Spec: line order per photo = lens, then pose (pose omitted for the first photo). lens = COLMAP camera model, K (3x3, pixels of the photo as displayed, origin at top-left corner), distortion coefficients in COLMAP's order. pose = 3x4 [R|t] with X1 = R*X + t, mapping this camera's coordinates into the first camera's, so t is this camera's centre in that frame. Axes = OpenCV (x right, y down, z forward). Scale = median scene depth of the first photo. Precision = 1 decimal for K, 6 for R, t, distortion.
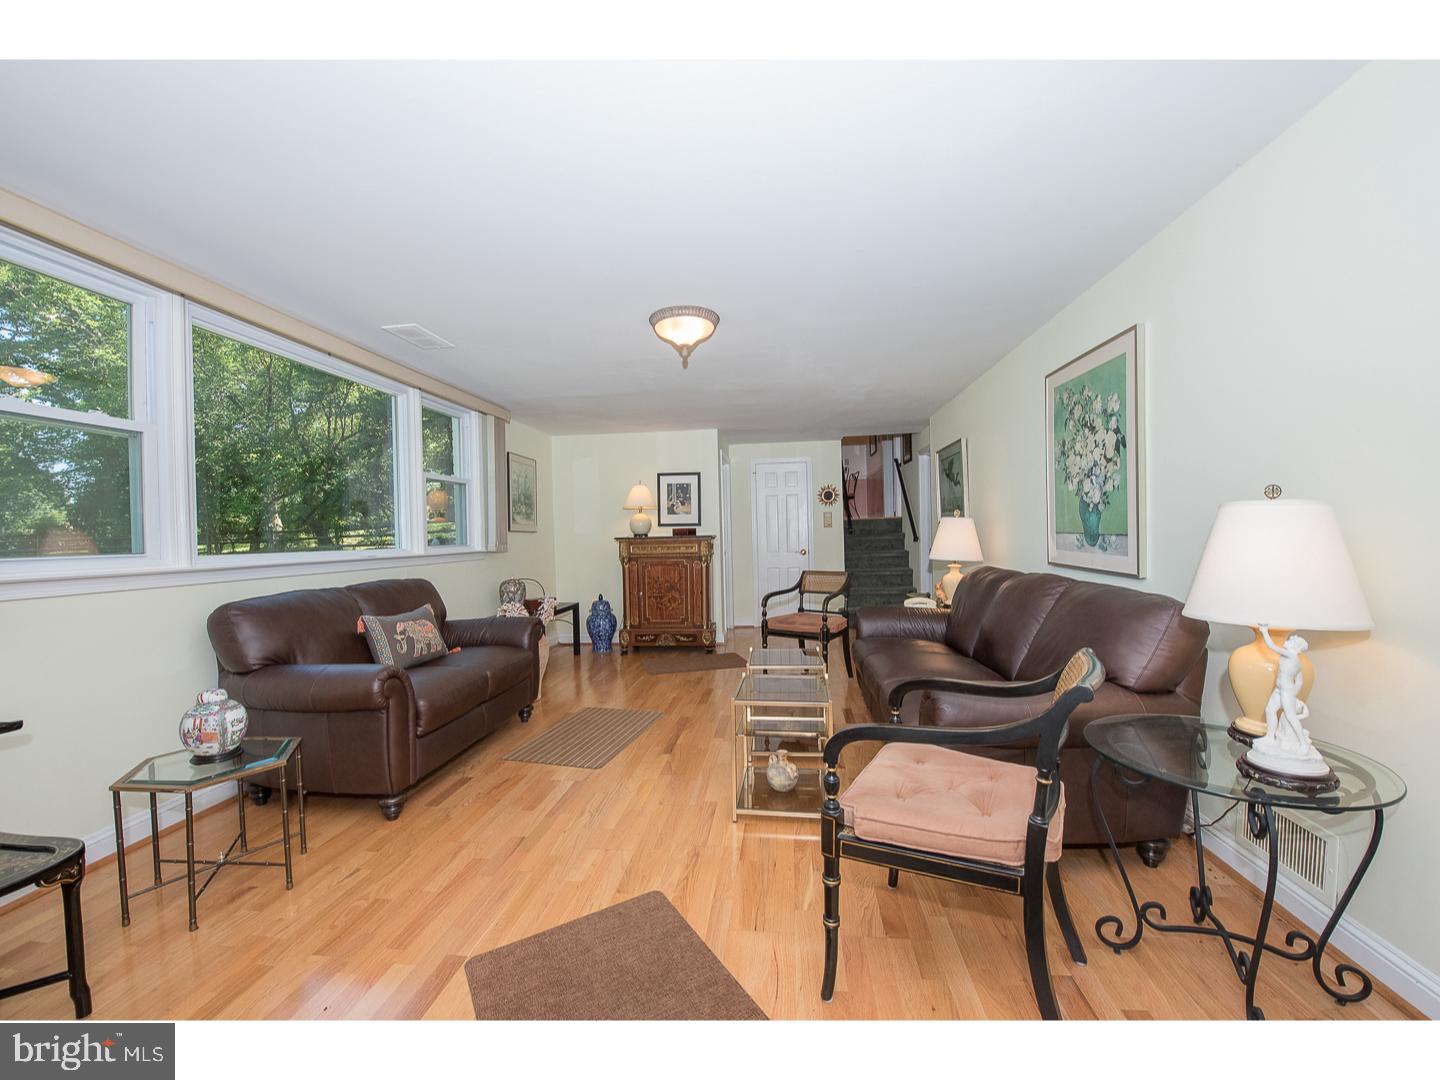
lens RADIAL K [[579.1, 0, 720.0], [0, 579.1, 540.0], [0, 0, 1]] dist [-0.001950, -0.000247]
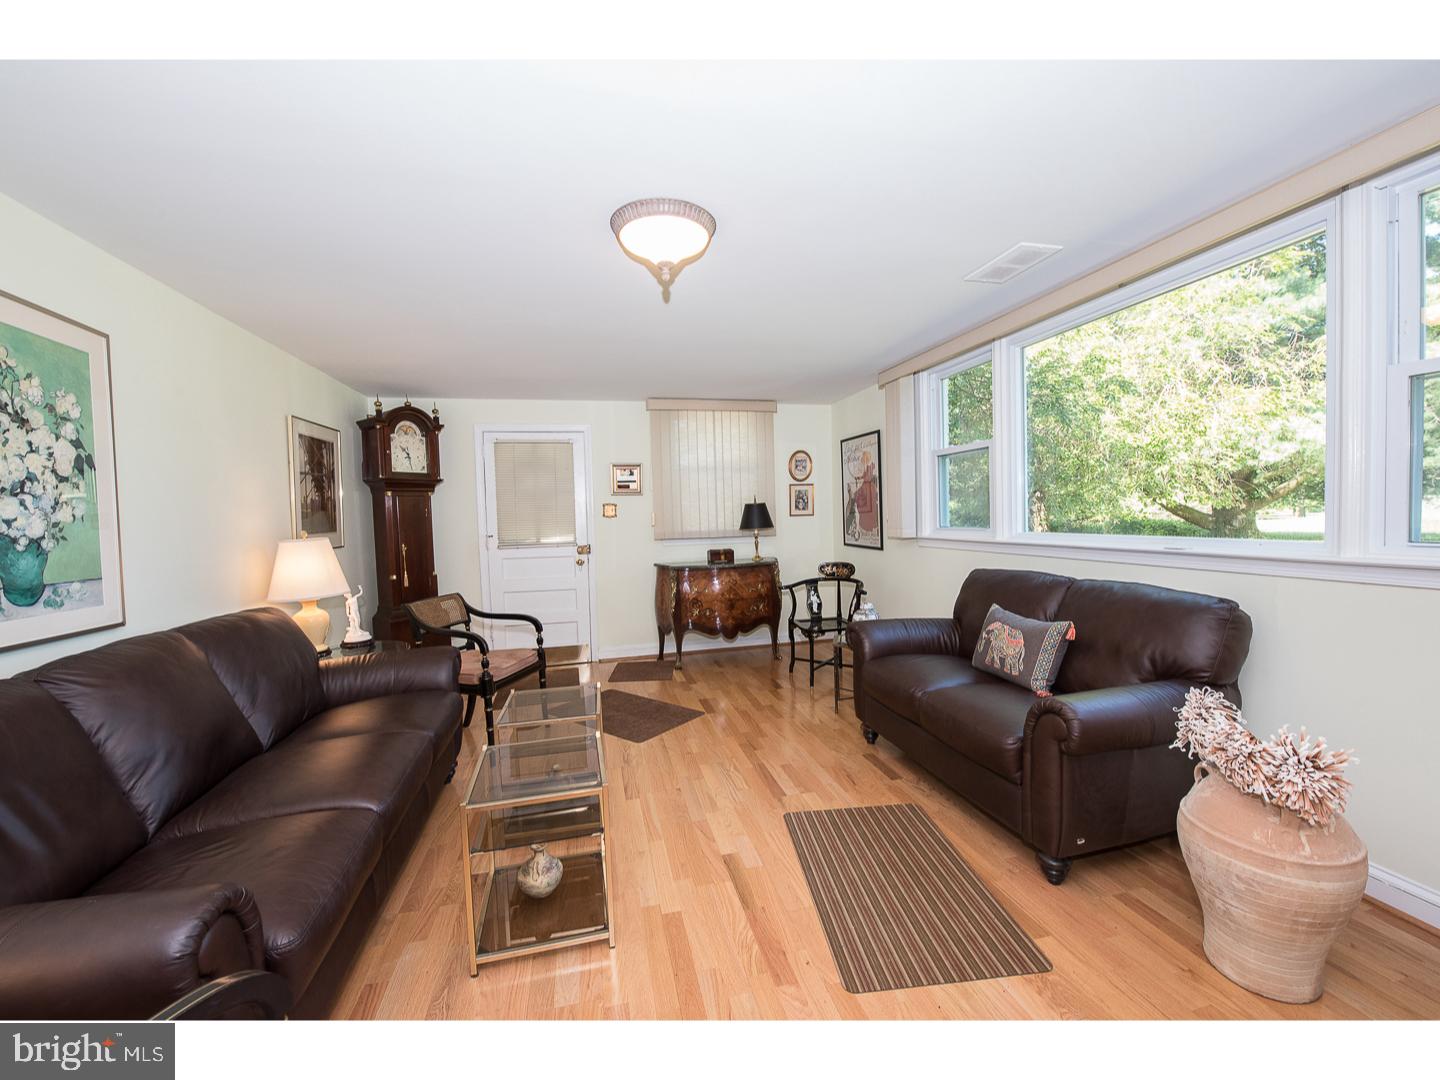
lens RADIAL K [[579.1, 0, 720.0], [0, 579.1, 540.0], [0, 0, 1]] dist [-0.001950, -0.000247]
pose [[-0.937722, 0.067631, -0.340739, 0.153341], [0.048887, 0.996796, 0.063308, -0.066668], [0.343929, 0.042708, -0.938024, 1.926812]]
